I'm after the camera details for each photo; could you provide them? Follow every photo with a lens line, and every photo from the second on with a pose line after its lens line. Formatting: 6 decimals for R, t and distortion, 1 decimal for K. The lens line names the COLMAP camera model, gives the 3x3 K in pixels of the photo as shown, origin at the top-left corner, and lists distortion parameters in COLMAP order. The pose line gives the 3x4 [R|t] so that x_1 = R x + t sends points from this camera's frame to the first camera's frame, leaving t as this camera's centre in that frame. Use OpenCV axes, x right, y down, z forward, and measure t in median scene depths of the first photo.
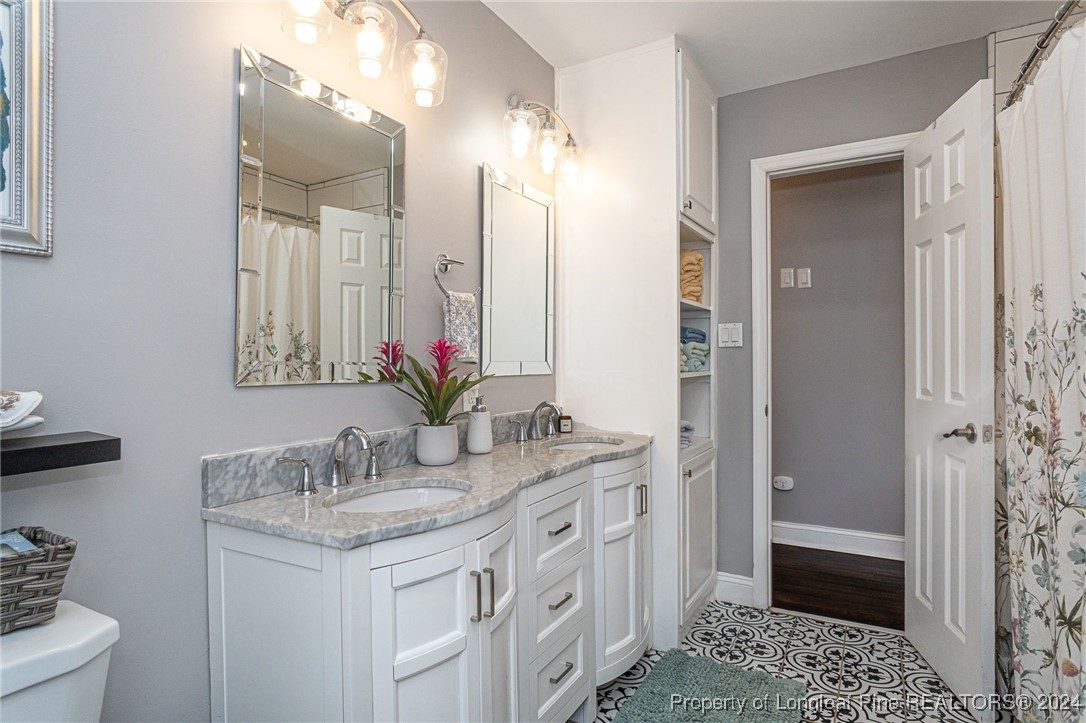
lens RADIAL K [[582.0, 0, 541.4], [0, 582.0, 366.1], [0, 0, 1]] dist [-0.011746, 0.000227]
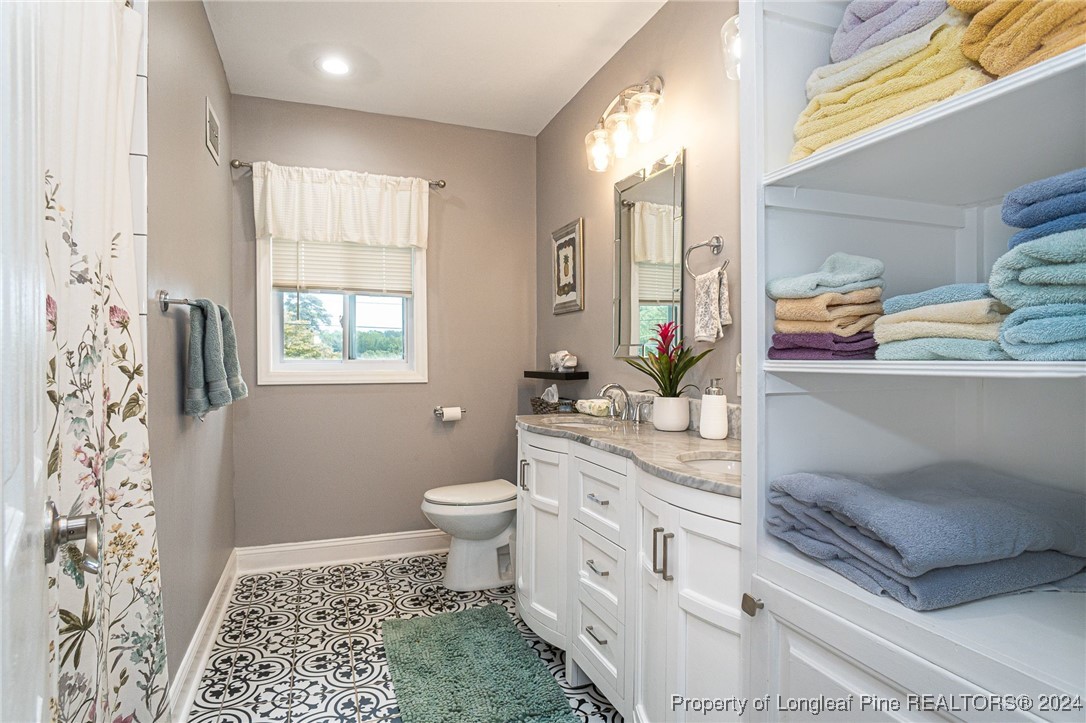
lens RADIAL K [[582.0, 0, 541.7], [0, 582.0, 362.0], [0, 0, 1]] dist [-0.011746, 0.000227]
pose [[-0.620890, 0.022645, -0.783570, 1.168644], [0.014805, 0.999743, 0.017161, 0.010829], [0.783758, -0.000946, -0.621066, 1.992874]]
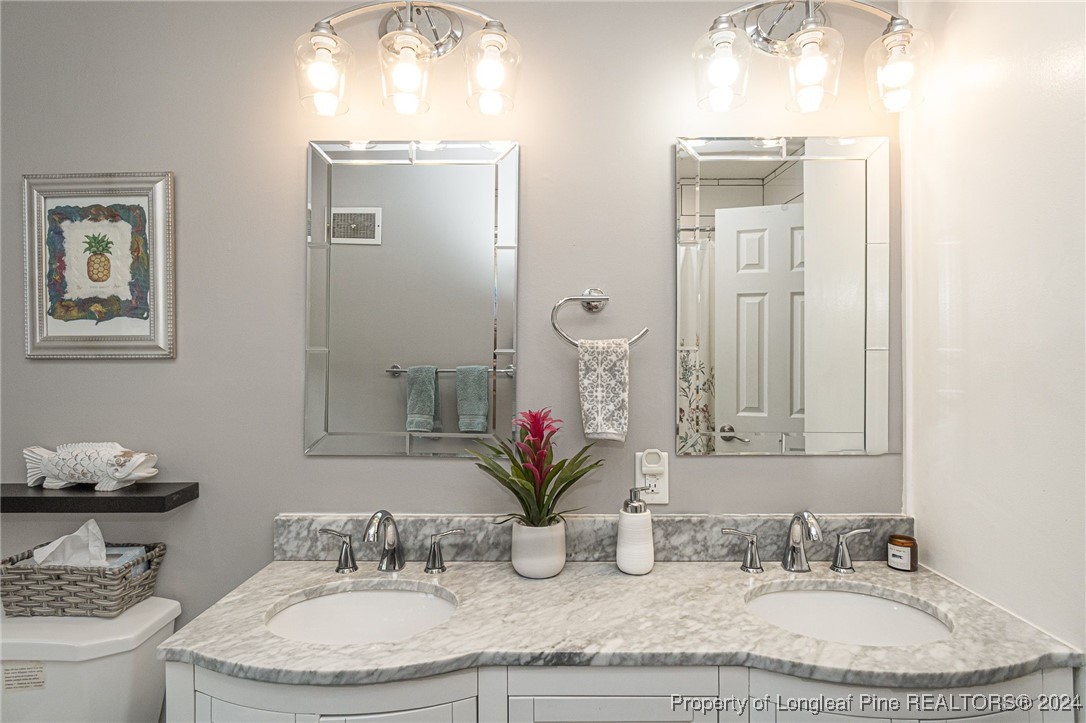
lens RADIAL K [[582.0, 0, 541.2], [0, 582.0, 353.0], [0, 0, 1]] dist [-0.011746, 0.000227]
pose [[0.489380, 0.010969, -0.872001, 0.638801], [-0.002988, 0.999936, 0.010902, -0.167775], [0.872065, -0.002729, 0.489382, 0.839044]]
